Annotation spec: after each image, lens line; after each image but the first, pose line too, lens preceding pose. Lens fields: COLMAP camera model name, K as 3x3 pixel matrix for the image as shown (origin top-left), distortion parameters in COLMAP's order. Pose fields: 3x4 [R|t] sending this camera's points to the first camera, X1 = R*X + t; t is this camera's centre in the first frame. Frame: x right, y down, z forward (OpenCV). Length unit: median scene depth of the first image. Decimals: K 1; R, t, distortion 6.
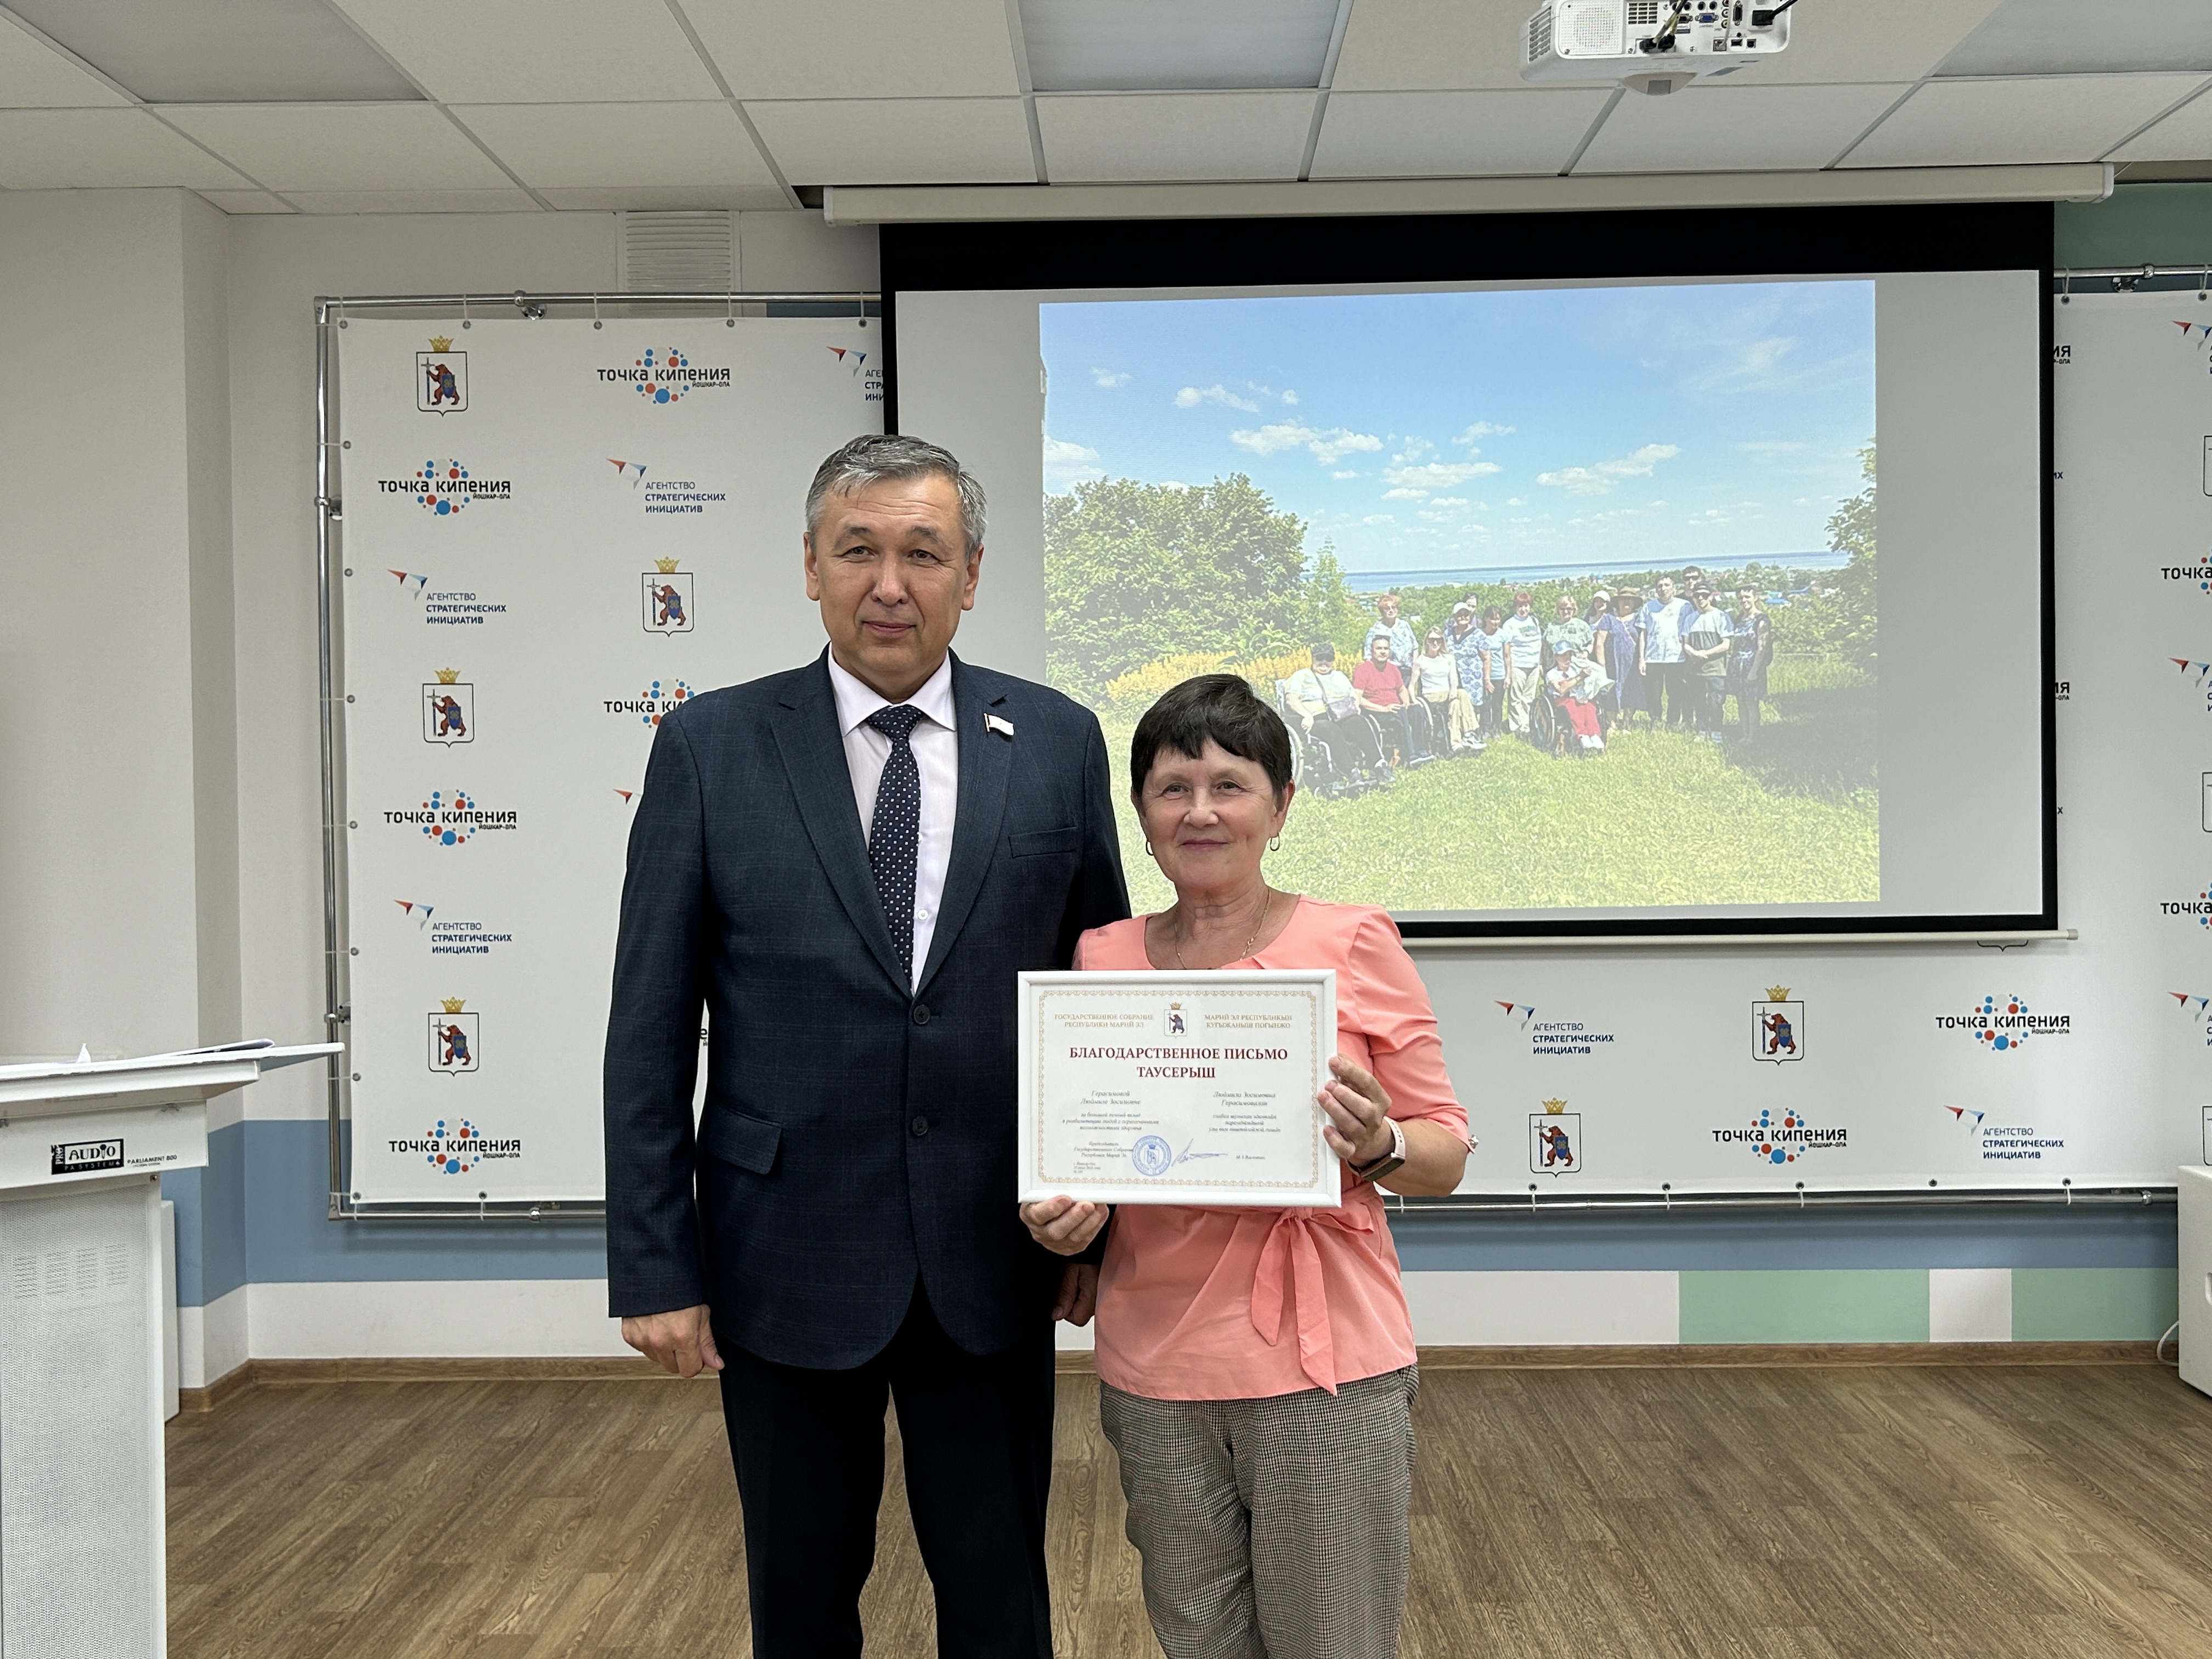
lens RADIAL K [[2109.0, 0, 1120.2], [0, 2109.0, 822.0], [0, 0, 1]] dist [0.020834, -0.013037]
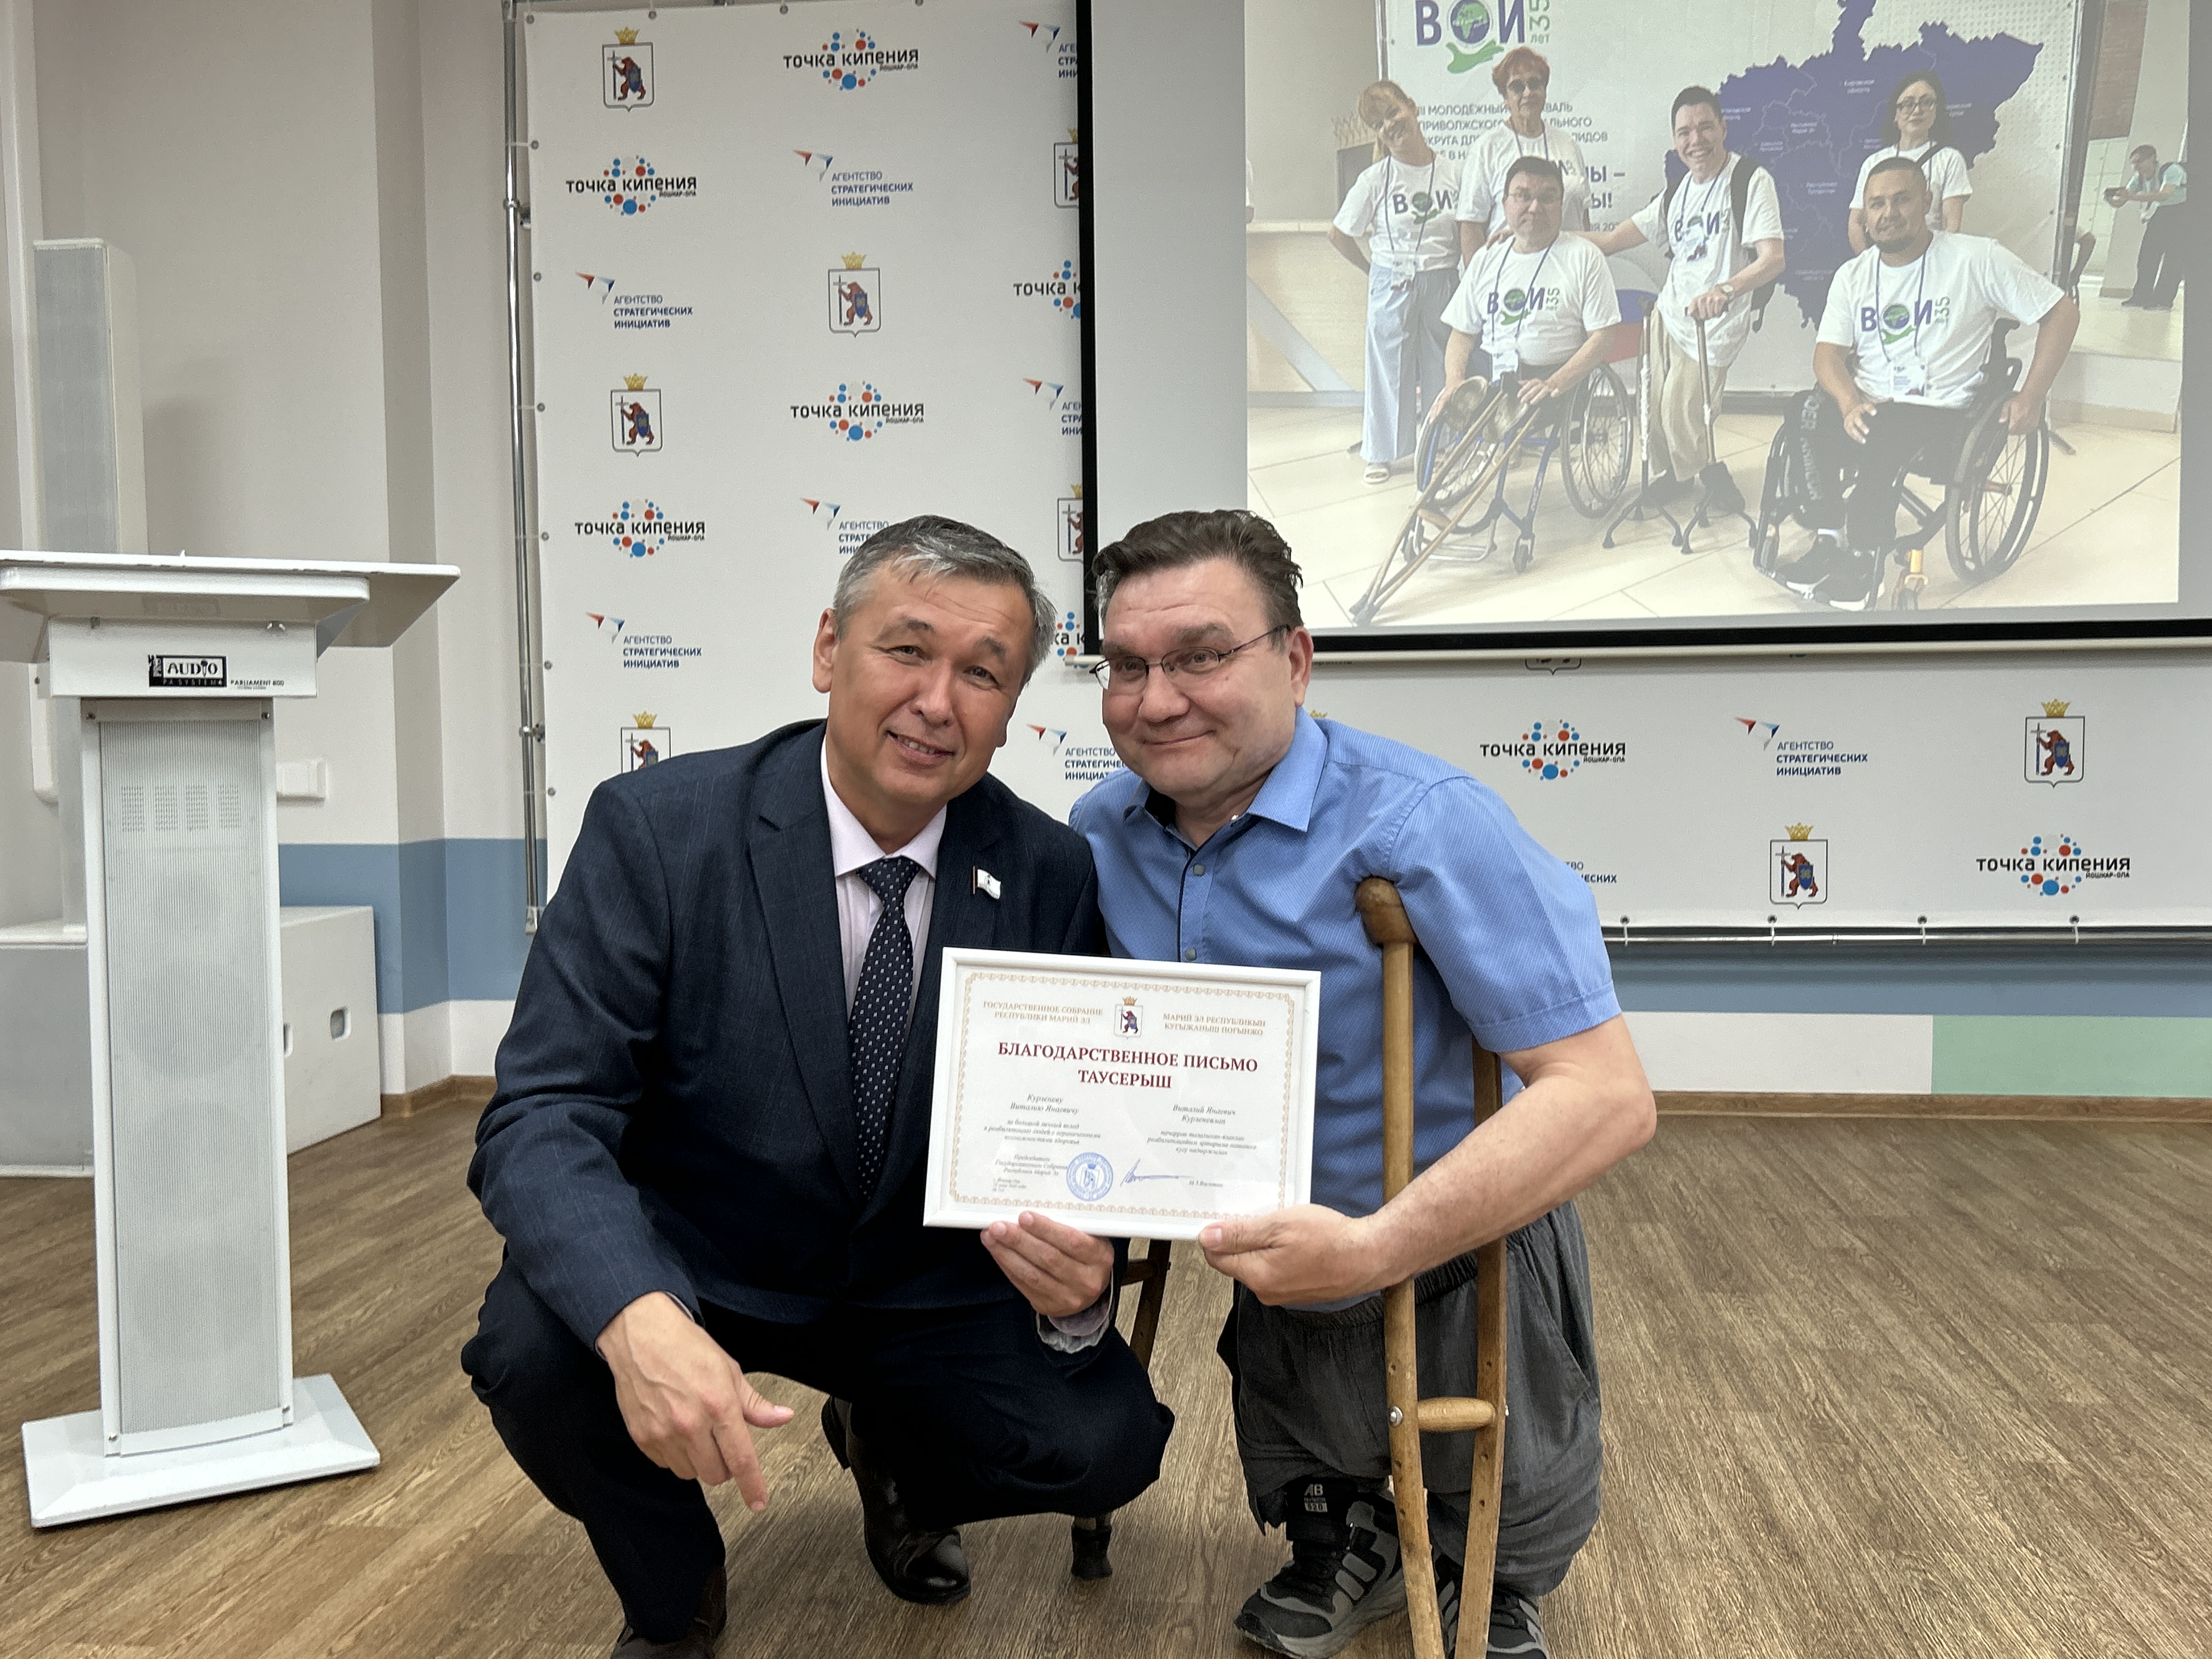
lens RADIAL K [[2019.2, 0, 1103.0], [0, 2019.2, 842.0], [0, 0, 1]] dist [0.016277, -0.006180]
pose [[0.993168, 0.009037, -0.116341, 0.007530], [-0.003993, 0.999045, 0.043515, 0.104089], [0.116623, -0.042753, 0.992256, 0.089081]]
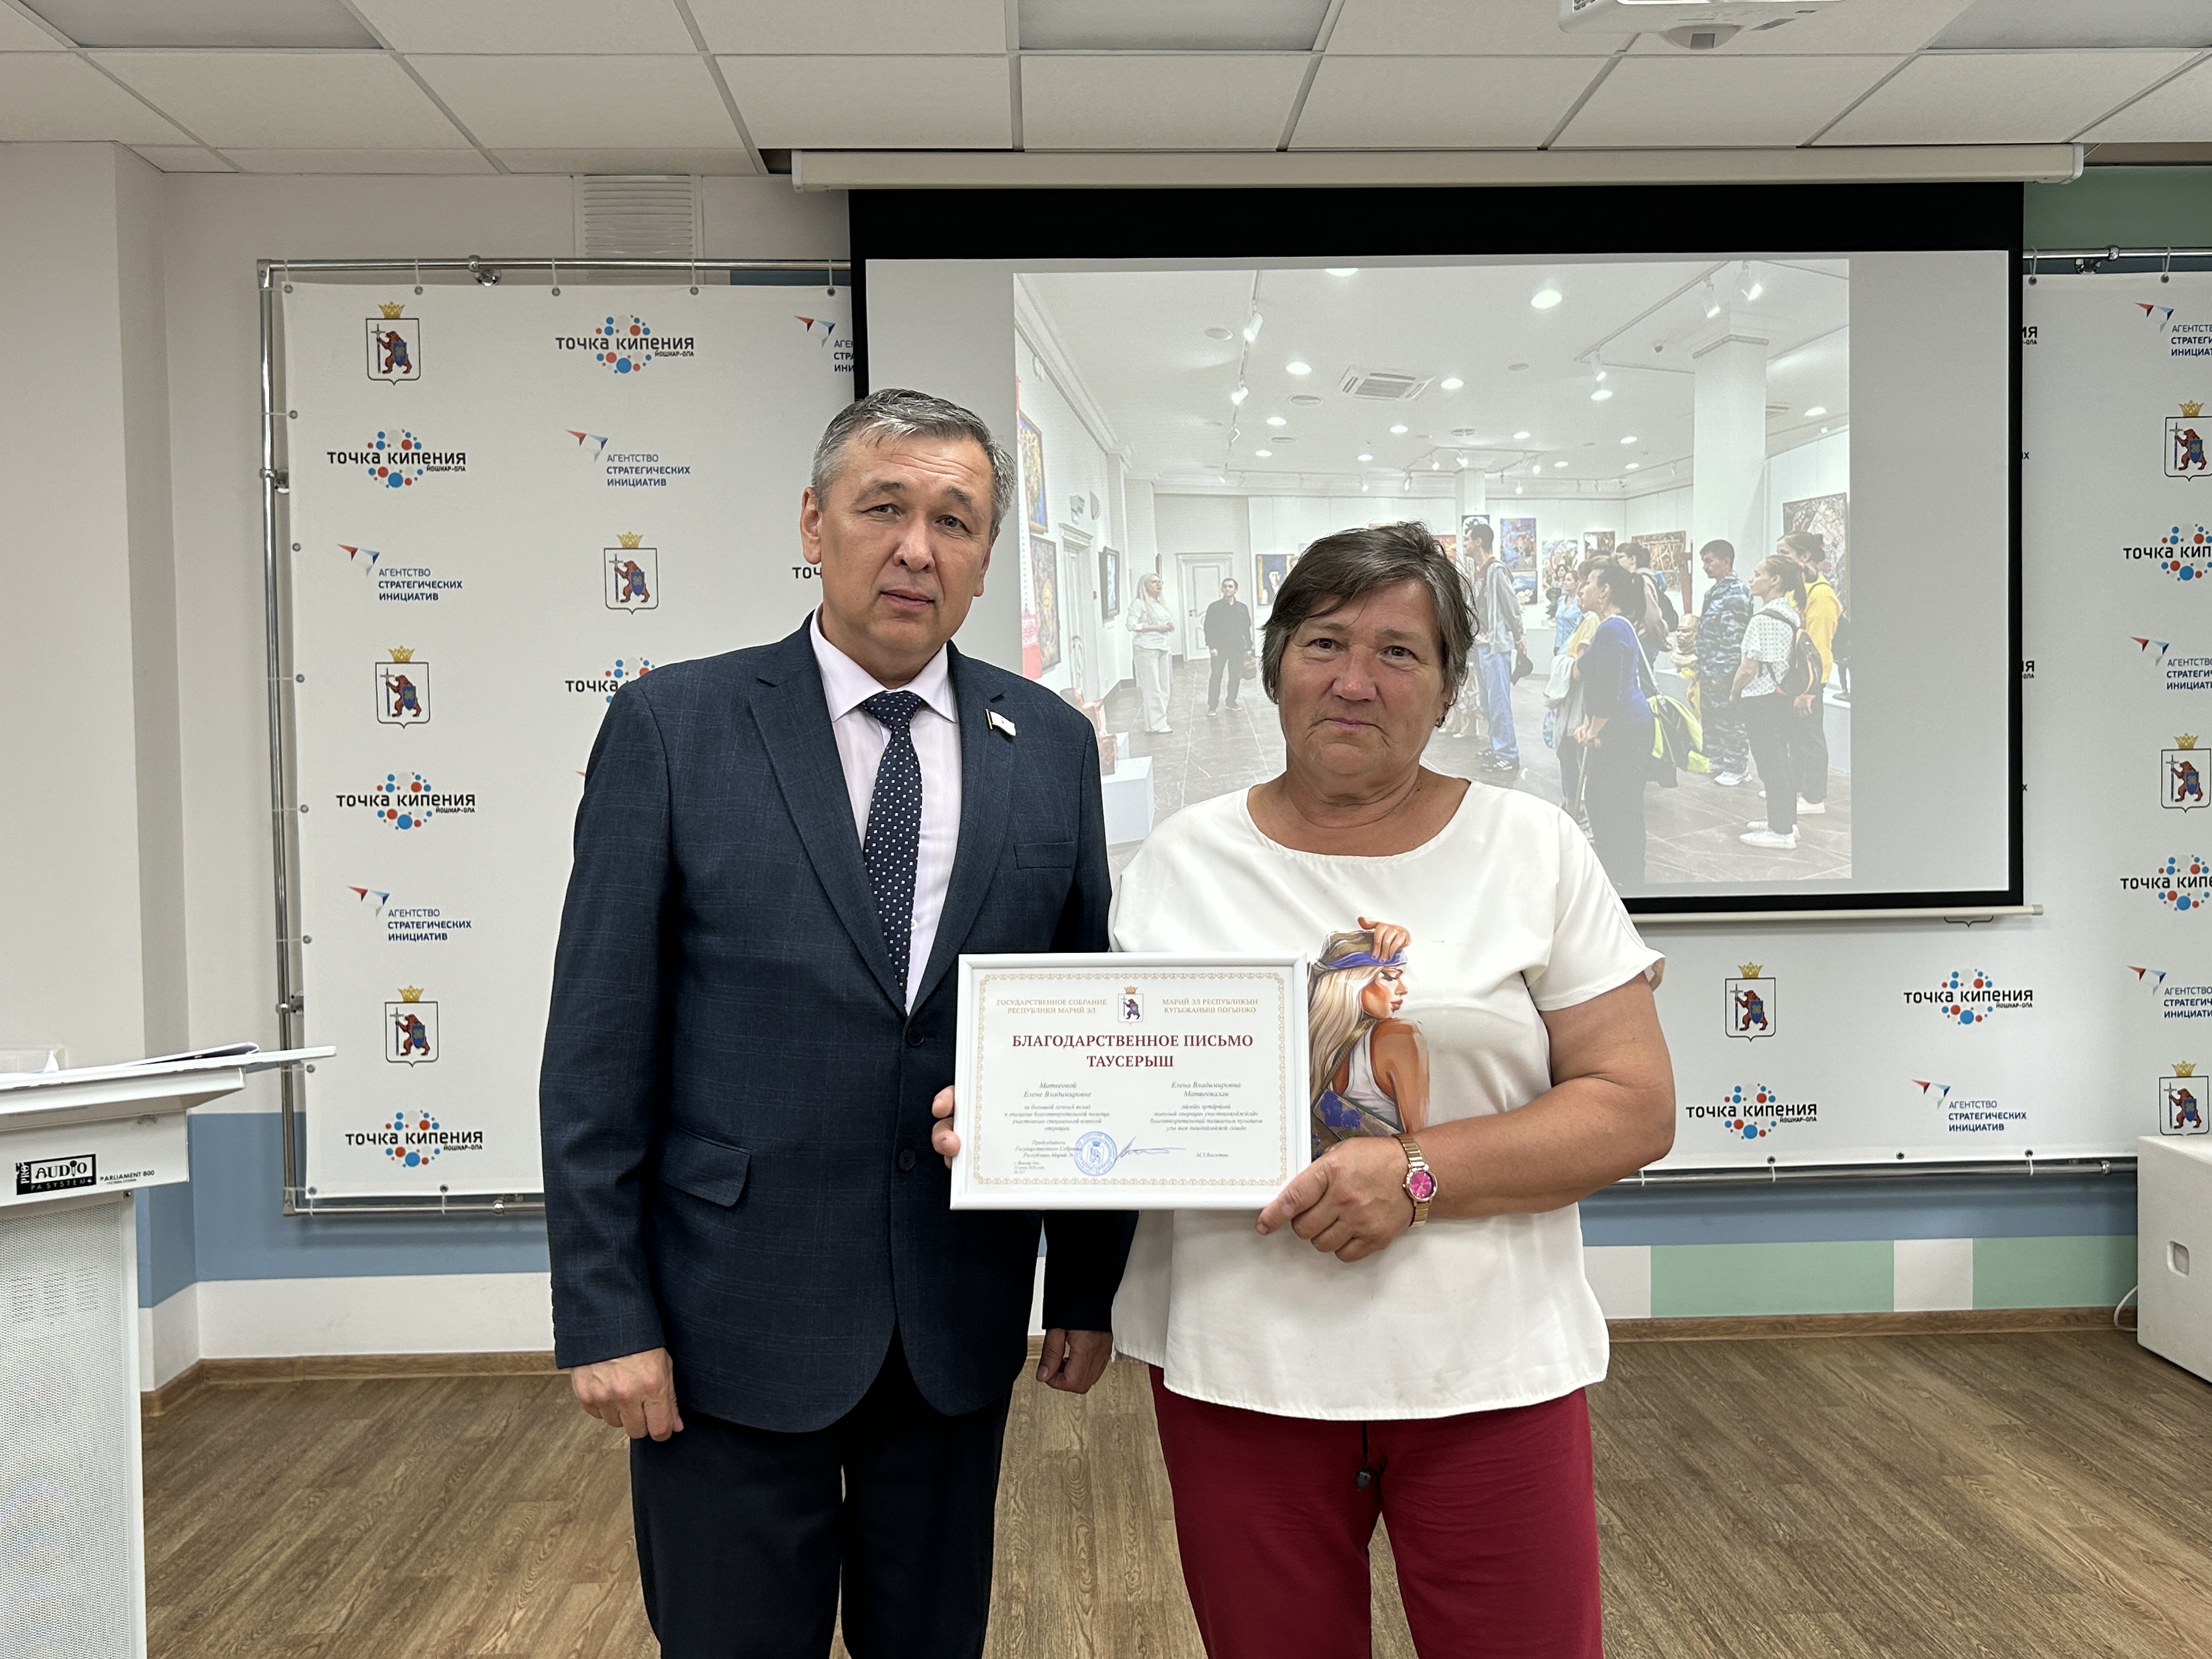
lens RADIAL K [[2027.0, 0, 1122.2], [0, 2027.0, 837.1], [0, 0, 1]] dist [0.000379, 0.024228]
pose [[0.998551, -0.004806, 0.053592, -0.039698], [0.003824, 0.999823, 0.018420, -0.001282], [-0.053671, -0.018189, 0.998393, 0.054278]]
